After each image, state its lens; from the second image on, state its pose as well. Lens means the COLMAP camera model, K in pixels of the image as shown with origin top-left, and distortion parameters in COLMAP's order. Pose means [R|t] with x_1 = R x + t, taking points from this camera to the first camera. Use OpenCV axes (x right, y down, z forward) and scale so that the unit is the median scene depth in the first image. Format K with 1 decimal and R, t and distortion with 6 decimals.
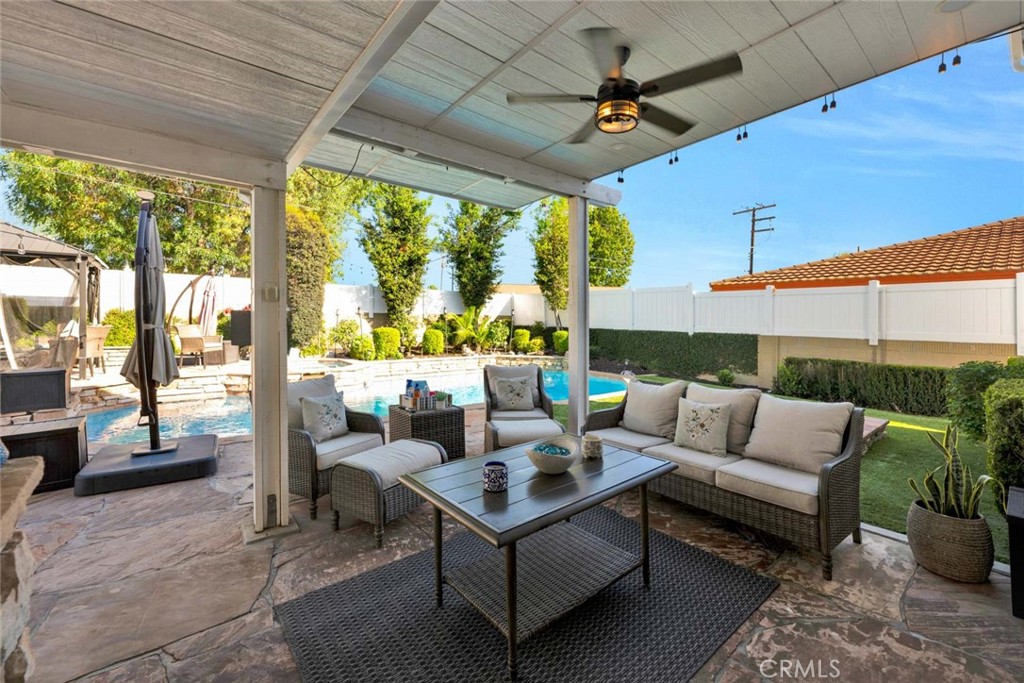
lens RADIAL K [[418.9, 0, 512.2], [0, 418.9, 337.1], [0, 0, 1]] dist [0.002215, 0.001323]
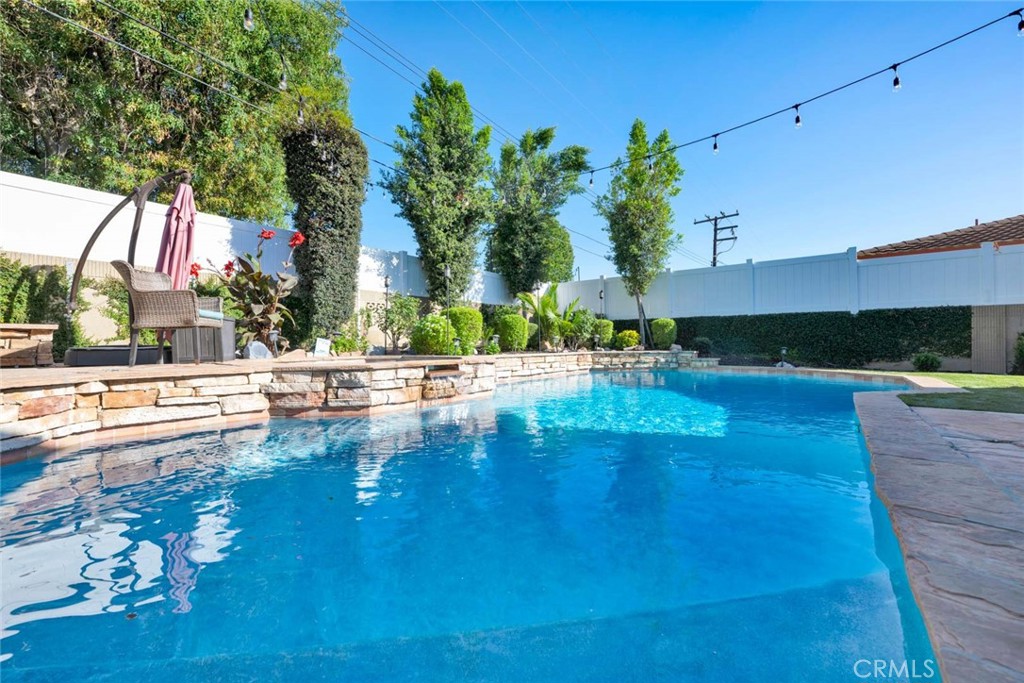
lens RADIAL K [[418.9, 0, 509.1], [0, 418.9, 348.6], [0, 0, 1]] dist [0.002215, 0.001323]
pose [[0.971593, -0.022947, 0.235543, -0.401787], [0.031211, 0.999019, -0.031415, 0.064897], [-0.234591, 0.037874, 0.971356, 0.386040]]
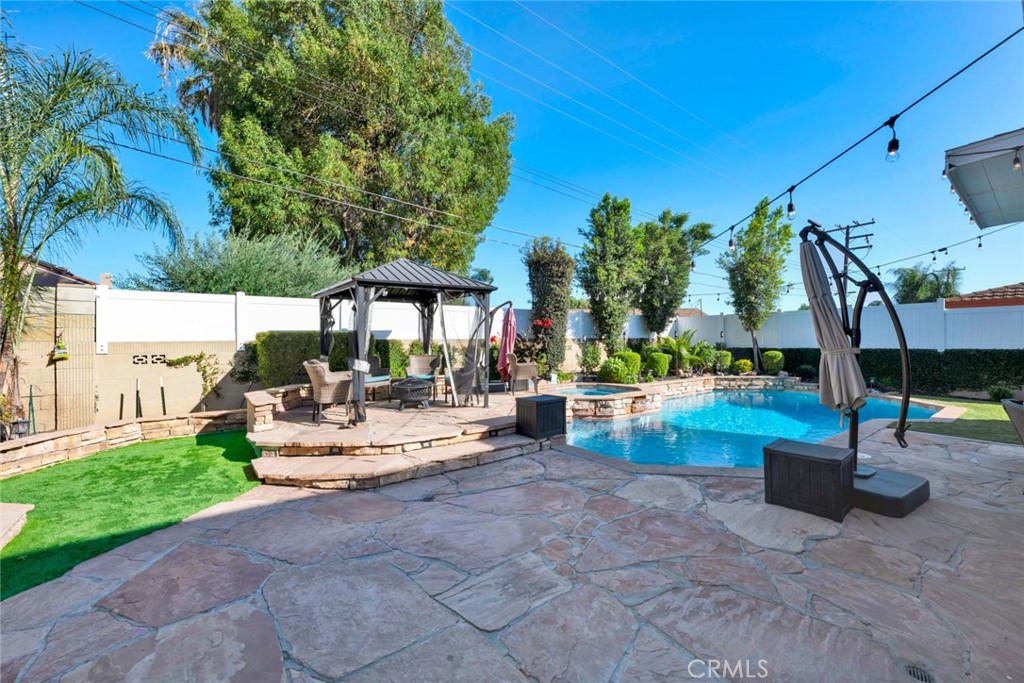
lens RADIAL K [[418.9, 0, 505.3], [0, 418.9, 355.7], [0, 0, 1]] dist [0.002215, 0.001323]
pose [[0.999654, -0.022181, -0.014169, -0.614594], [0.022001, 0.999677, -0.012730, -0.006997], [0.014447, 0.012414, 0.999819, -0.029447]]
